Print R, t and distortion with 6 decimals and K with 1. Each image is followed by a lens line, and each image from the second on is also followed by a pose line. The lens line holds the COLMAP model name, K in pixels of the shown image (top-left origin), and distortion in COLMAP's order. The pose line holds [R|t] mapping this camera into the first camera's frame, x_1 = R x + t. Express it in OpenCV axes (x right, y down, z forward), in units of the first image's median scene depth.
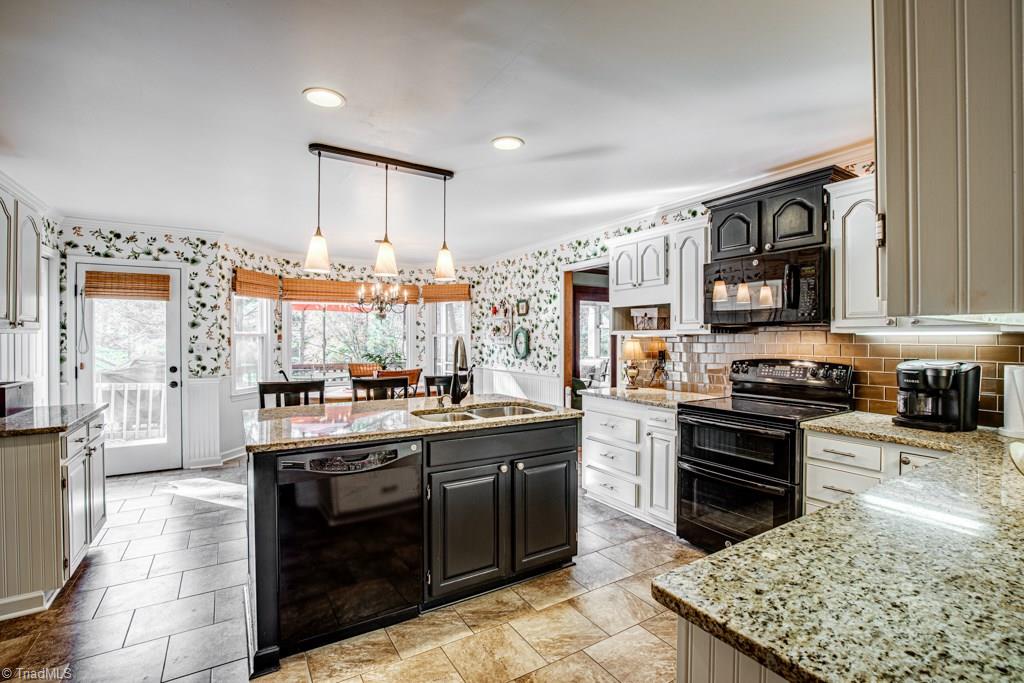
lens RADIAL K [[472.1, 0, 505.5], [0, 472.1, 339.0], [0, 0, 1]] dist [-0.001261, 0.001098]
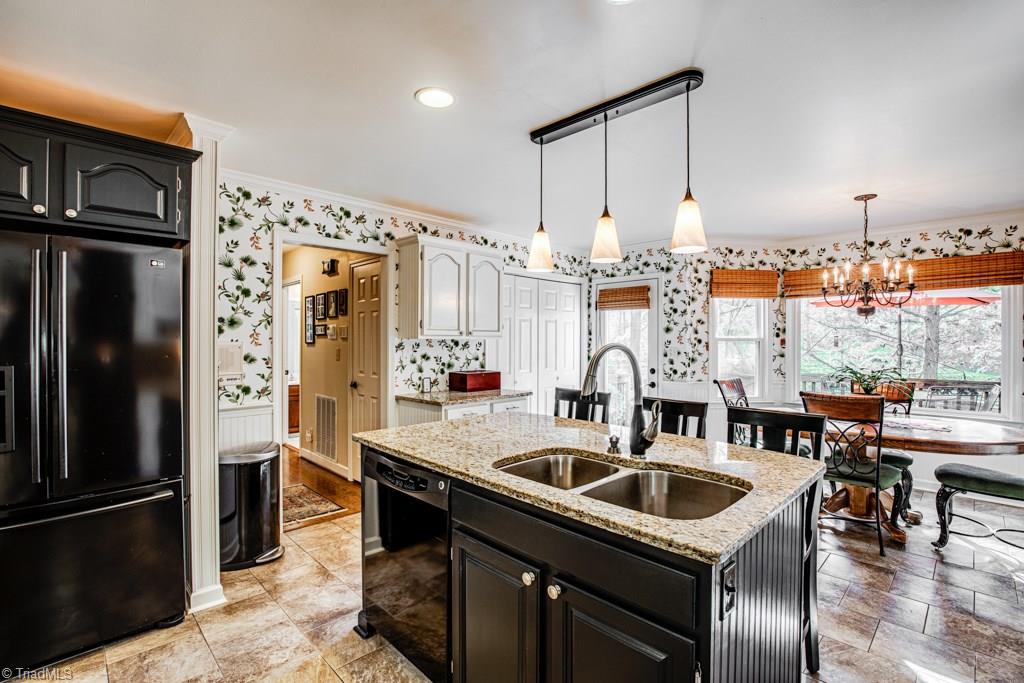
lens RADIAL K [[472.1, 0, 533.8], [0, 472.1, 342.7], [0, 0, 1]] dist [-0.001261, 0.001098]
pose [[0.266445, 0.008976, -0.963808, 0.277352], [-0.007671, 0.999945, 0.007192, -0.006939], [0.963820, 0.005477, 0.266499, 0.435499]]
